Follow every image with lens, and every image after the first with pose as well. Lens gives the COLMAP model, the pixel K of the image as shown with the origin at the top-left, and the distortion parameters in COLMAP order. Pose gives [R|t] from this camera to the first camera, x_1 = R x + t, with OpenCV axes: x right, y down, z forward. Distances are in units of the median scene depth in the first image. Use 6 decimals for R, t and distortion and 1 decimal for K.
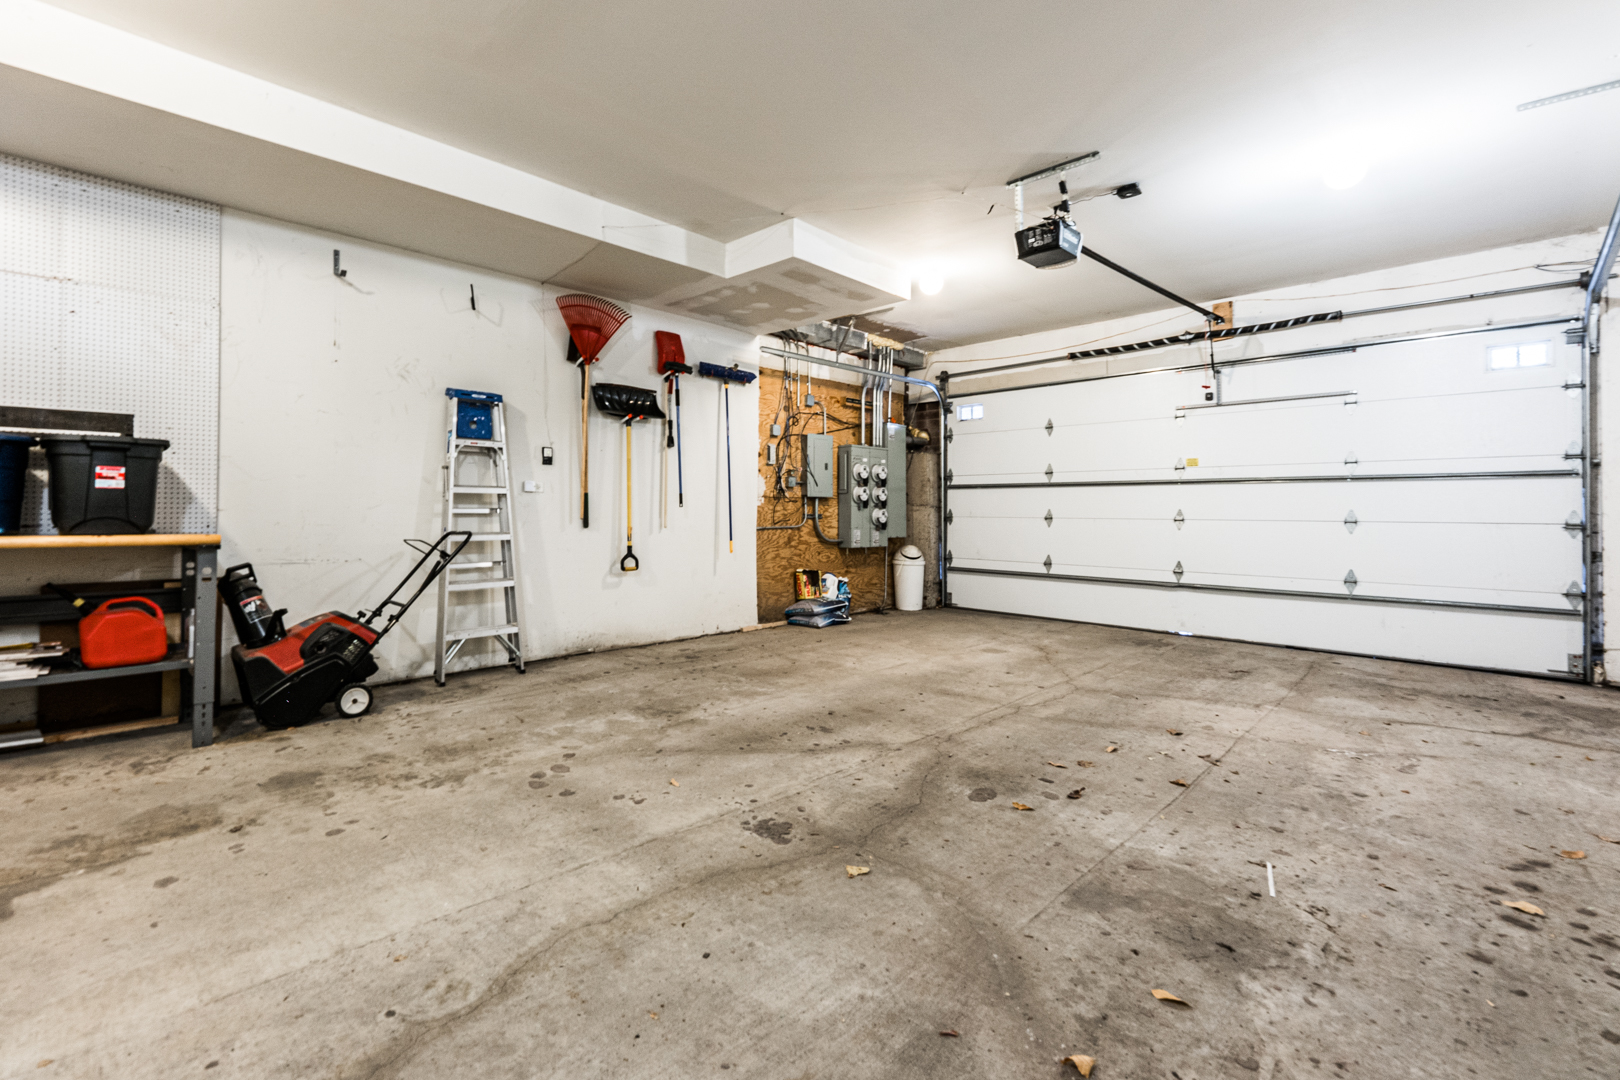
lens RADIAL K [[694.9, 0, 810.8], [0, 694.9, 502.3], [0, 0, 1]] dist [0.000919, -0.000026]
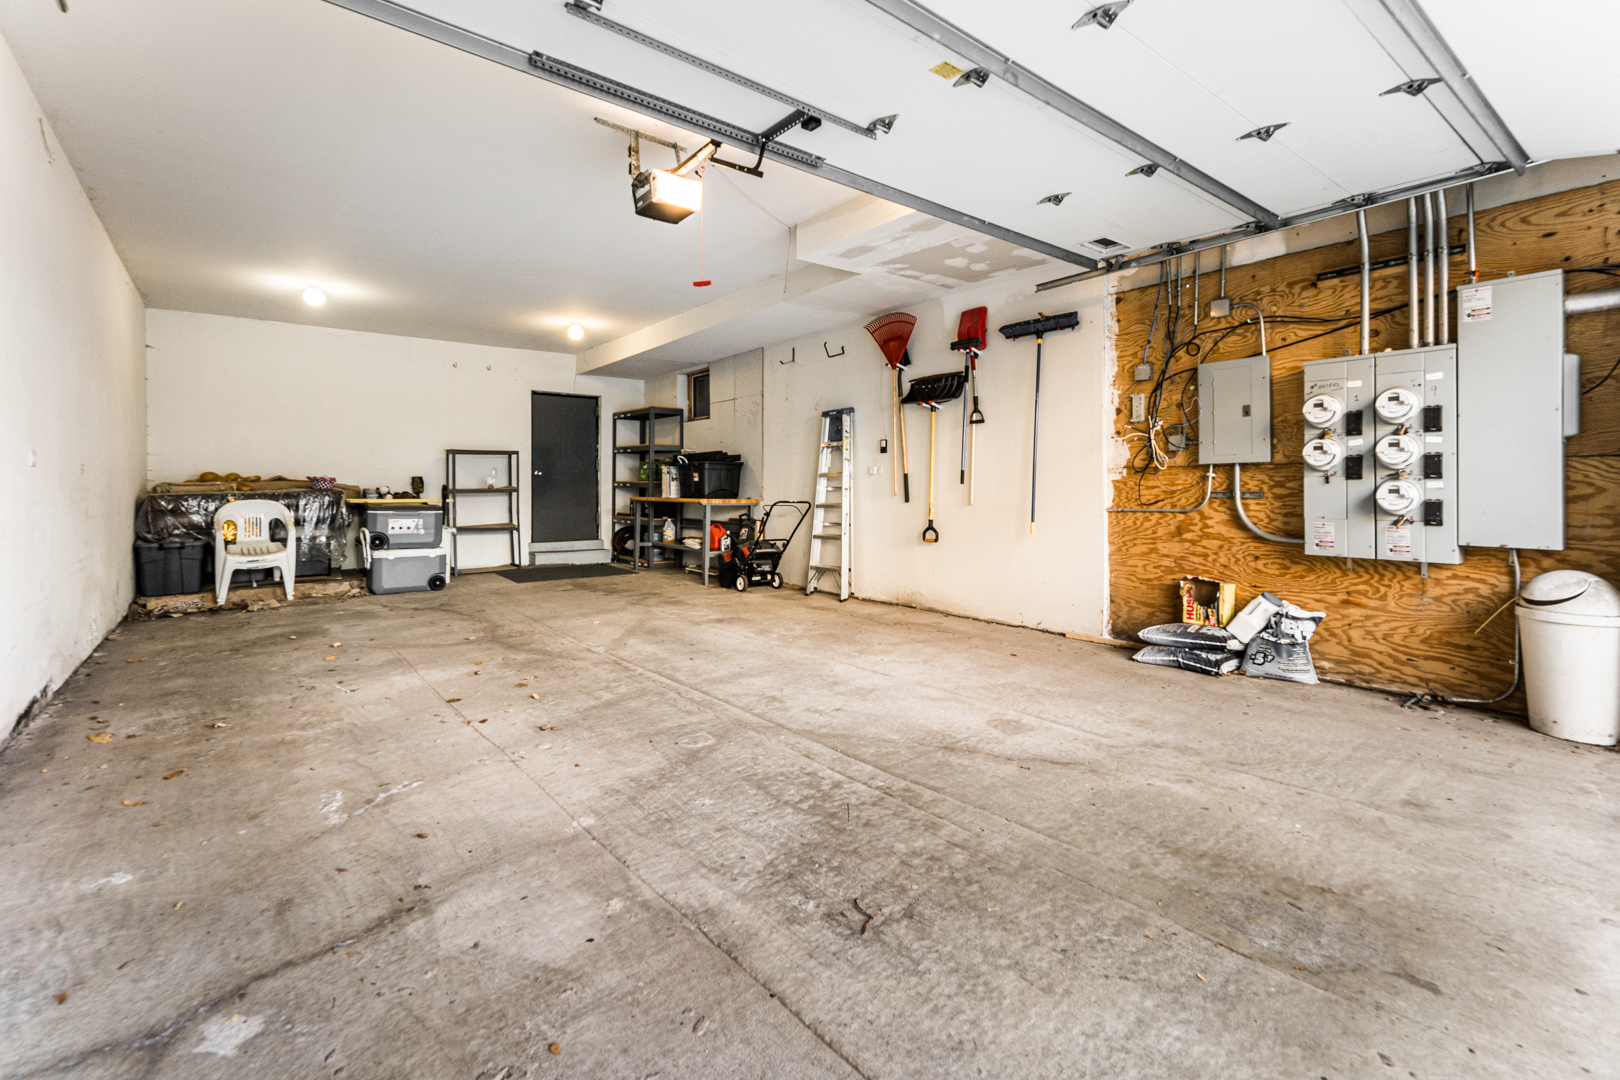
lens RADIAL K [[753.0, 0, 823.5], [0, 753.0, 478.6], [0, 0, 1]] dist [0.002630, -0.000075]
pose [[-0.133863, -0.020083, -0.990796, 0.847490], [0.012808, 0.999676, -0.021994, 0.019049], [0.990917, -0.015634, -0.133563, 0.880034]]
